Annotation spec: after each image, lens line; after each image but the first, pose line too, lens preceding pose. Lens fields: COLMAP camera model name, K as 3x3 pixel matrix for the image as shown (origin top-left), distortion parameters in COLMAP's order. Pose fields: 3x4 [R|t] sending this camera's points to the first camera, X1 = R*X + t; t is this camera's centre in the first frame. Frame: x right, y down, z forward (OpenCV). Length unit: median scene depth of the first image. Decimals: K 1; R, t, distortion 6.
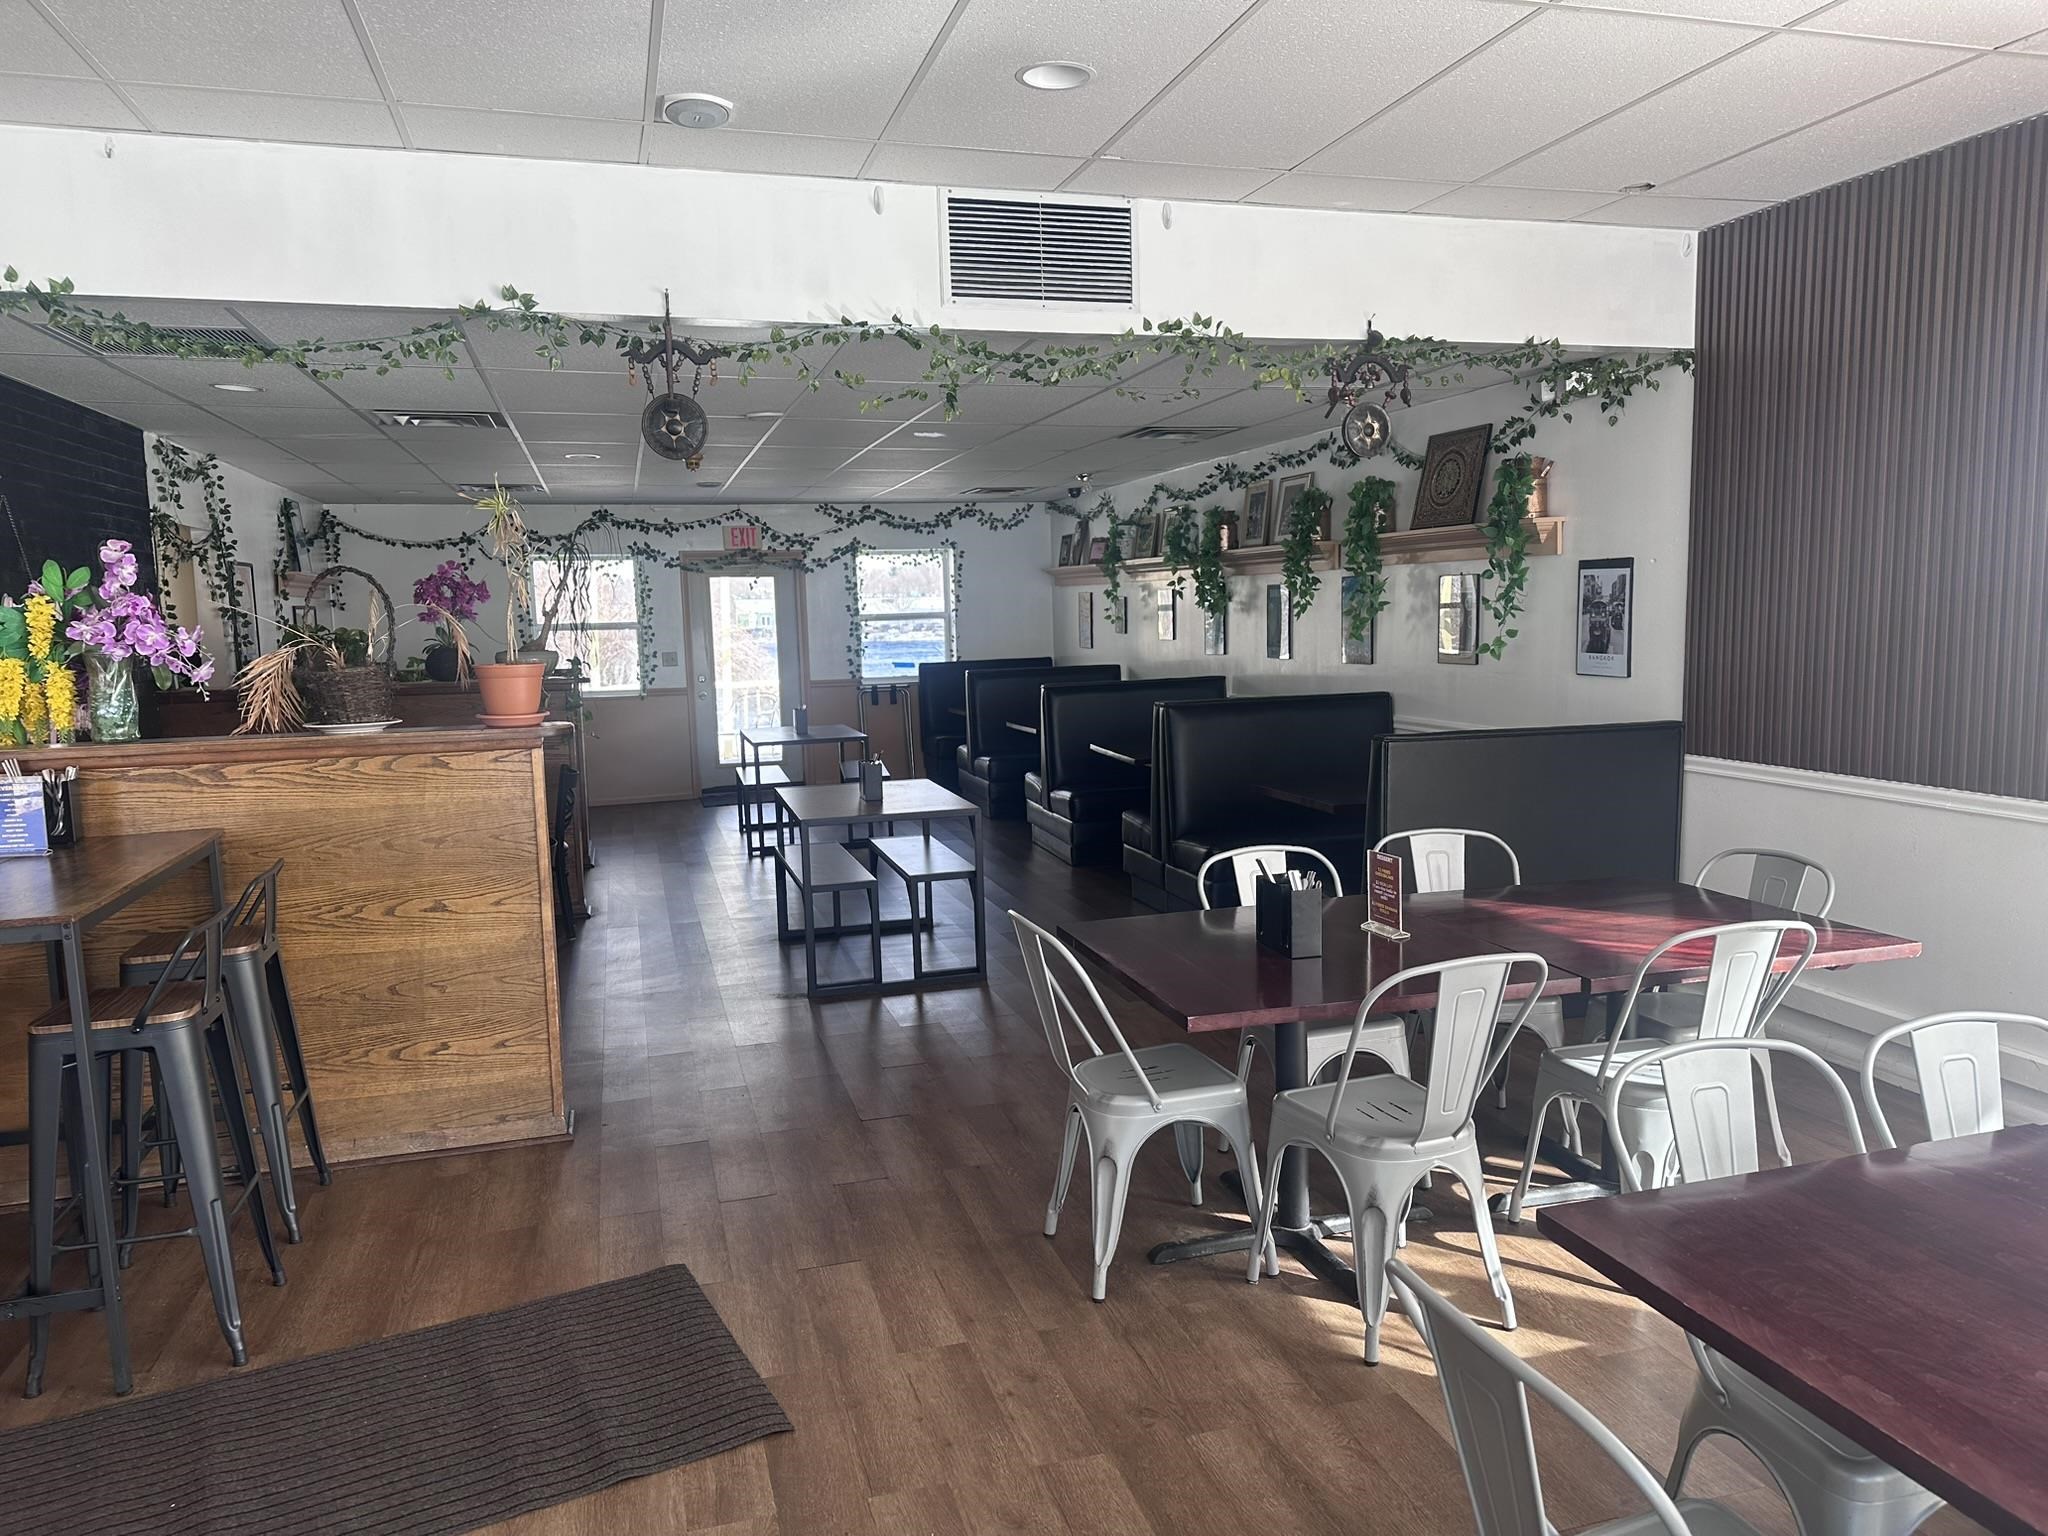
lens RADIAL K [[1429.6, 0, 1033.7], [0, 1429.6, 770.1], [0, 0, 1]] dist [0.065567, -0.074803]
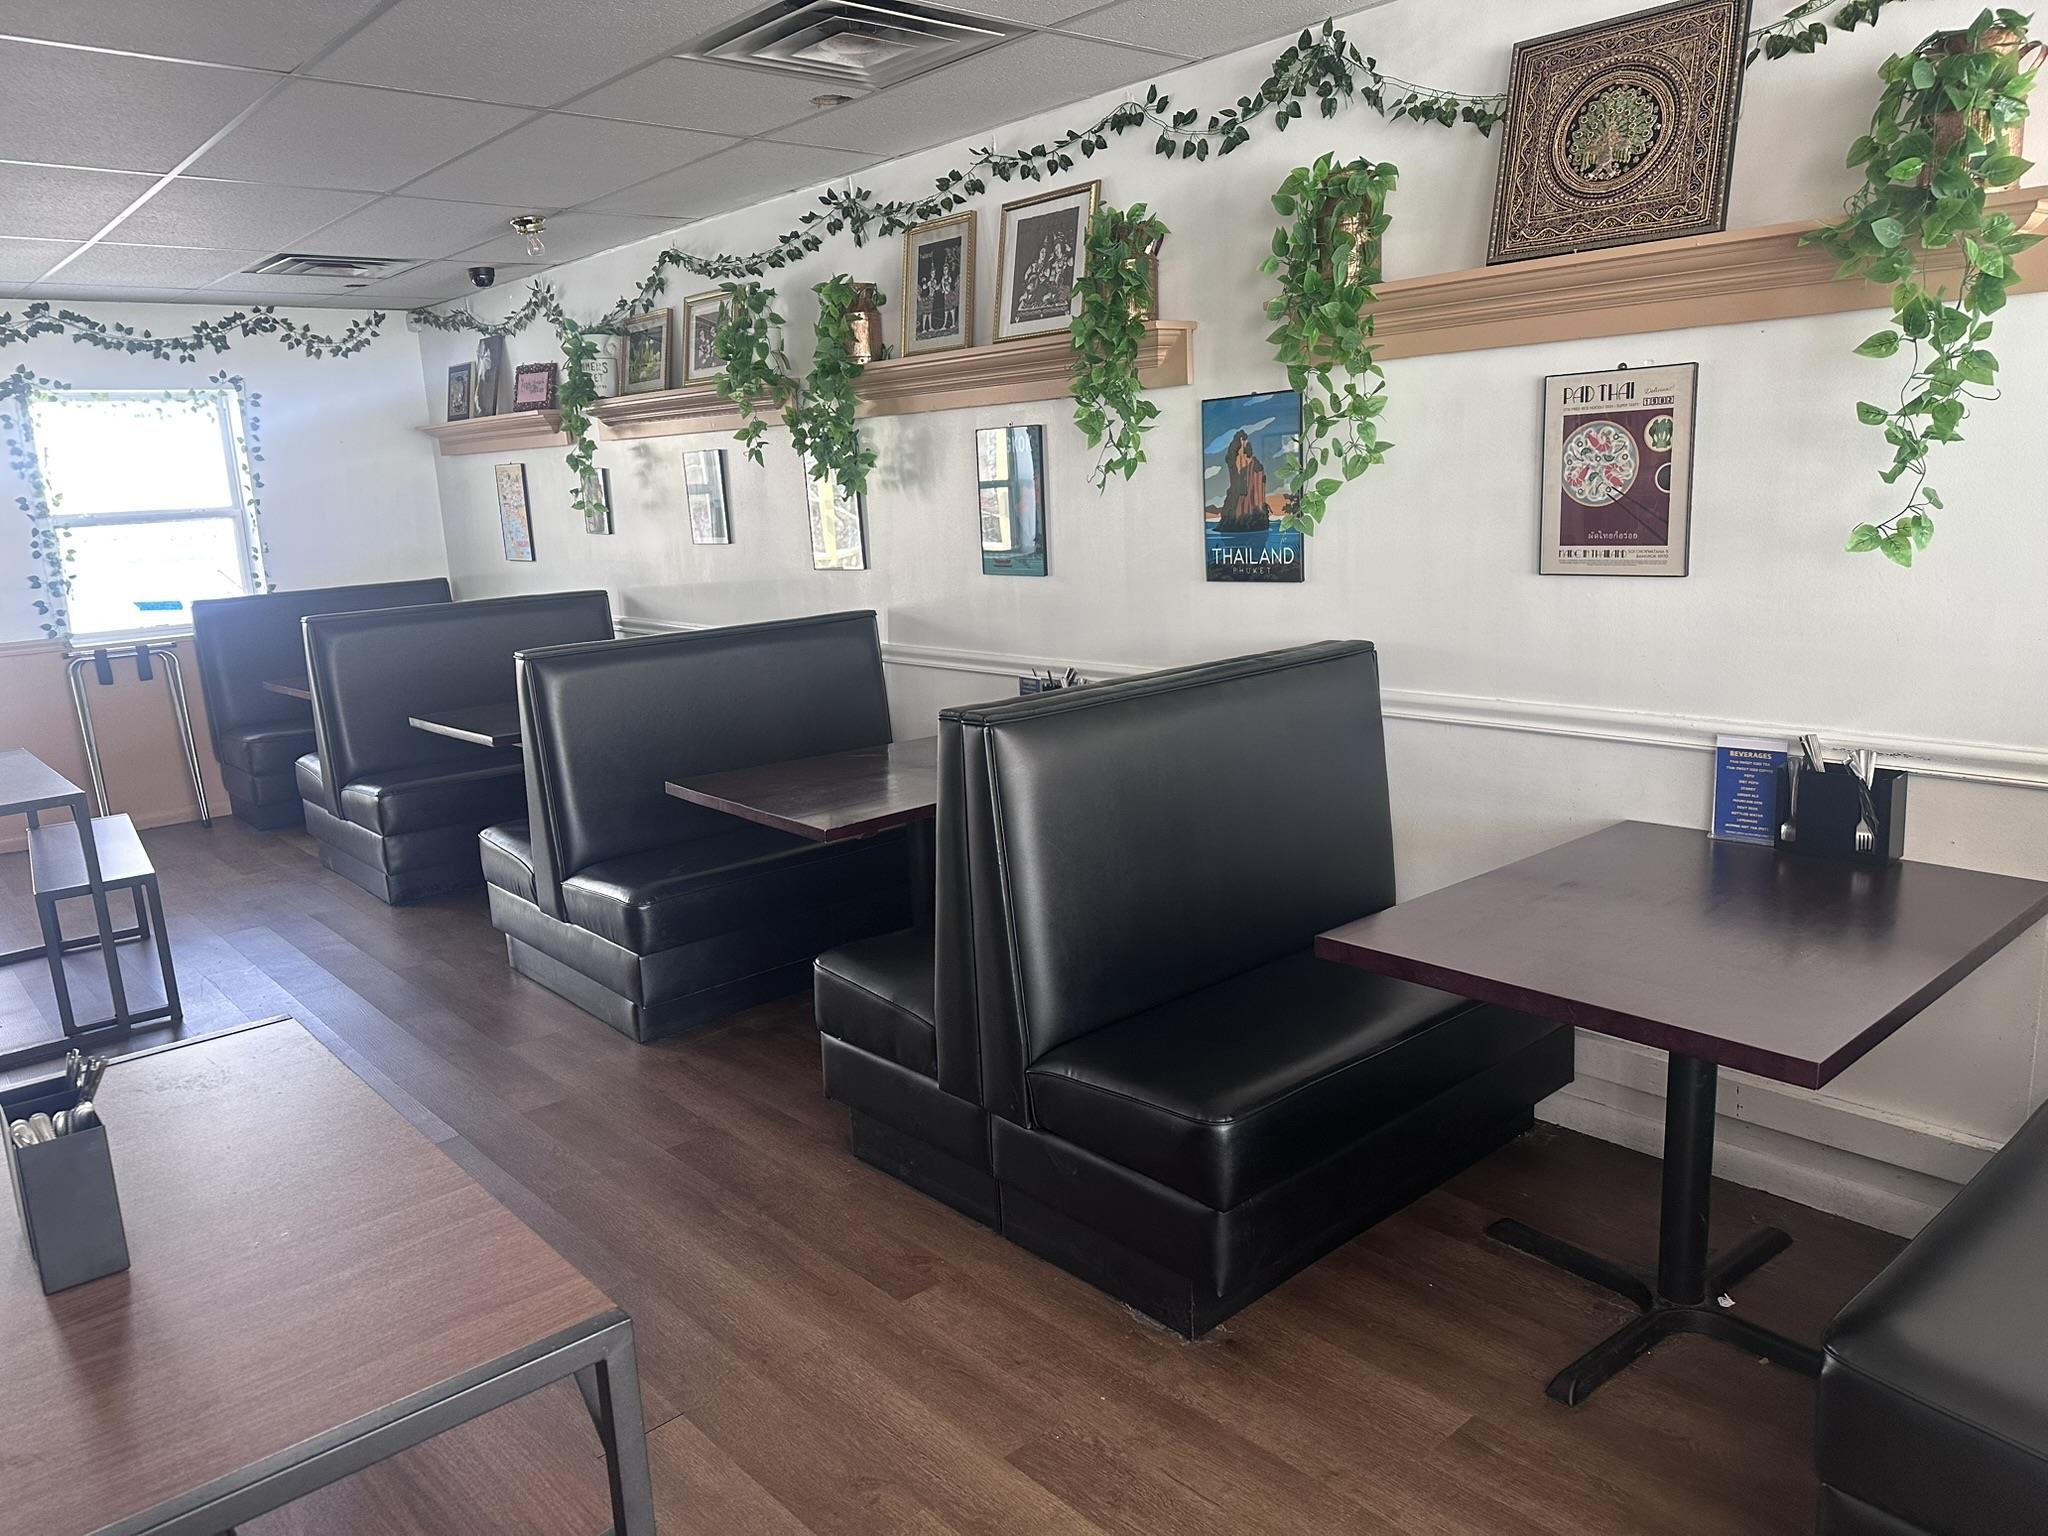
lens RADIAL K [[1429.6, 0, 1019.2], [0, 1429.6, 761.6], [0, 0, 1]] dist [0.065567, -0.074803]
pose [[0.903199, -0.102742, 0.416745, -0.036670], [0.074303, 0.993696, 0.083947, -0.042754], [-0.422743, -0.044855, 0.905139, 0.420552]]
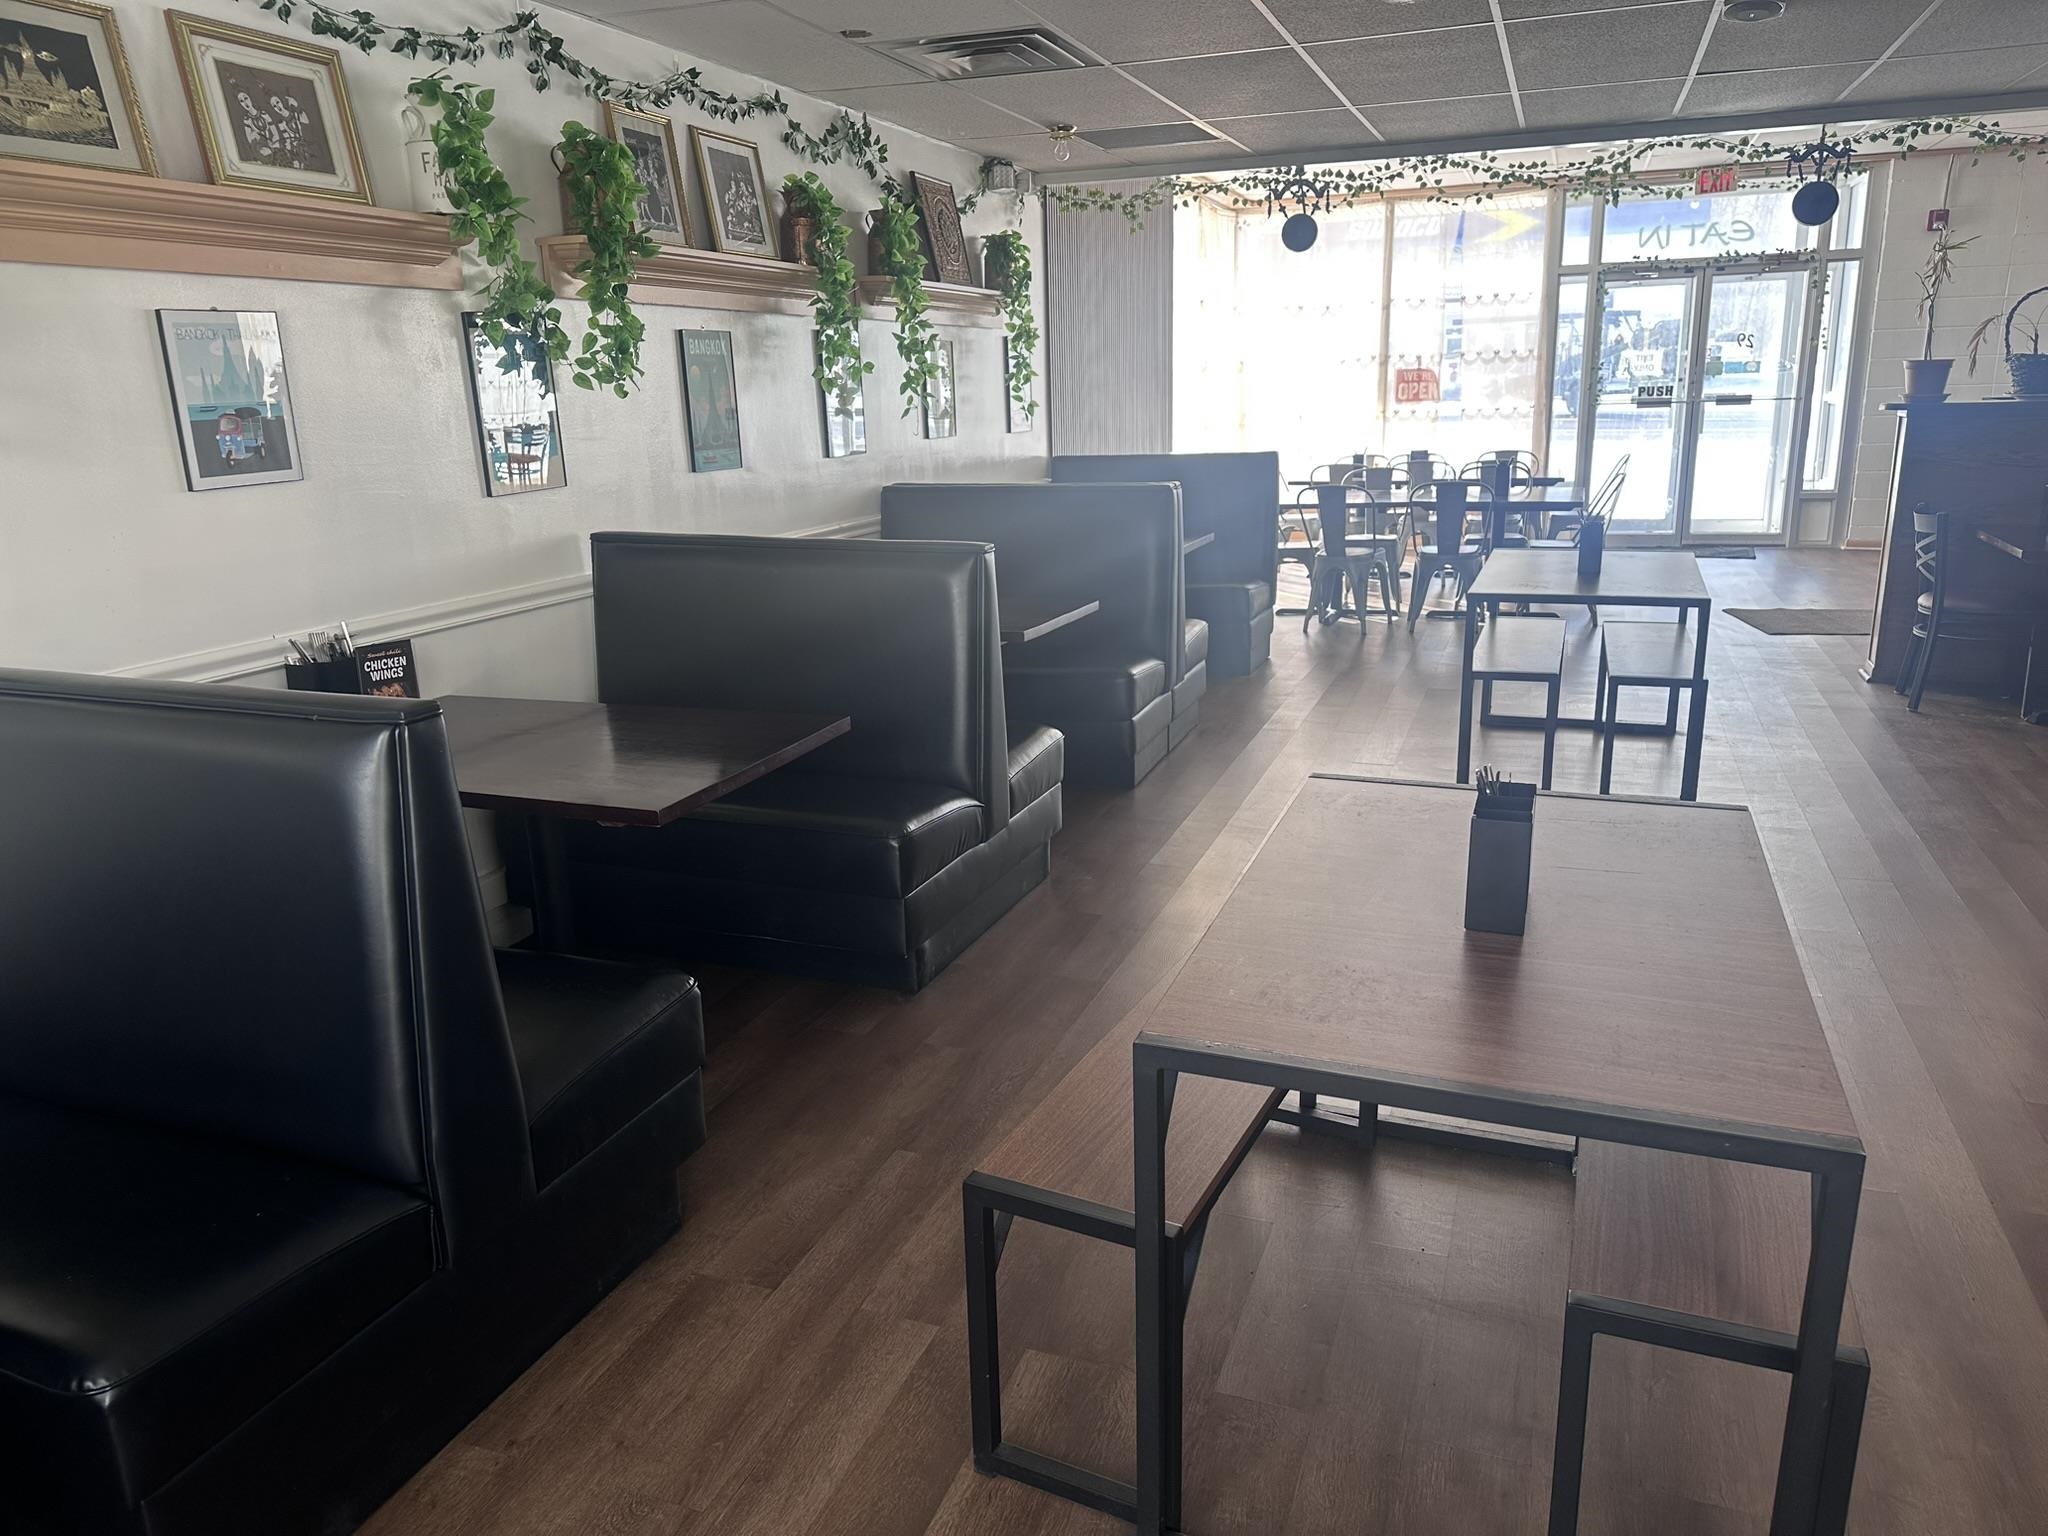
lens RADIAL K [[1429.6, 0, 1032.8], [0, 1429.6, 769.5], [0, 0, 1]] dist [0.065567, -0.074803]
pose [[-0.805346, -0.110744, 0.582368, -0.211812], [0.115417, 0.934304, 0.337277, -0.112905], [-0.581460, 0.338840, -0.739656, 1.091621]]
